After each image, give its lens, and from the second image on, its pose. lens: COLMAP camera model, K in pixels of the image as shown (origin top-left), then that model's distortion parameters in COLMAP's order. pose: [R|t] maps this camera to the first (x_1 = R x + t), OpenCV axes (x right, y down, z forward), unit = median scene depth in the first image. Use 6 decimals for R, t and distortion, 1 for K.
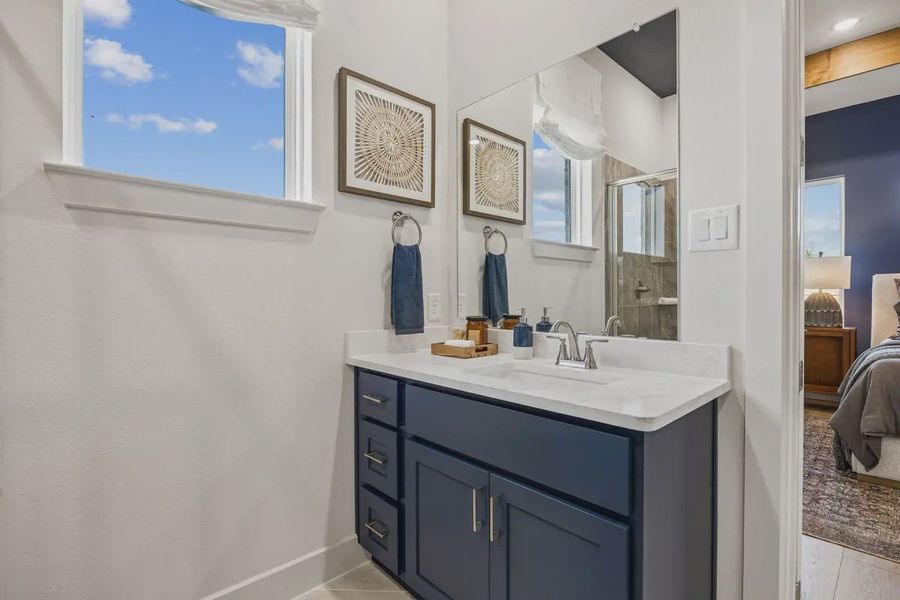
lens RADIAL K [[415.0, 0, 449.7], [0, 415.0, 302.6], [0, 0, 1]] dist [-0.001294, -0.000224]
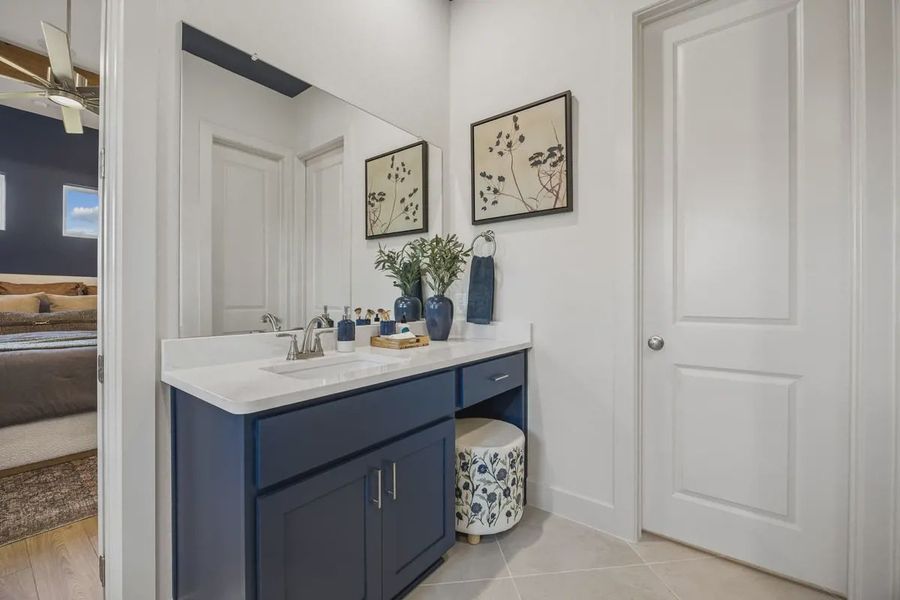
lens RADIAL K [[358.7, 0, 448.8], [0, 358.7, 298.9], [0, 0, 1]] dist [0.003245, -0.000307]
pose [[-0.121940, -0.004443, 0.992528, -0.771082], [0.002482, 0.999985, 0.004781, -0.011190], [-0.992534, 0.003046, -0.121927, 0.782371]]
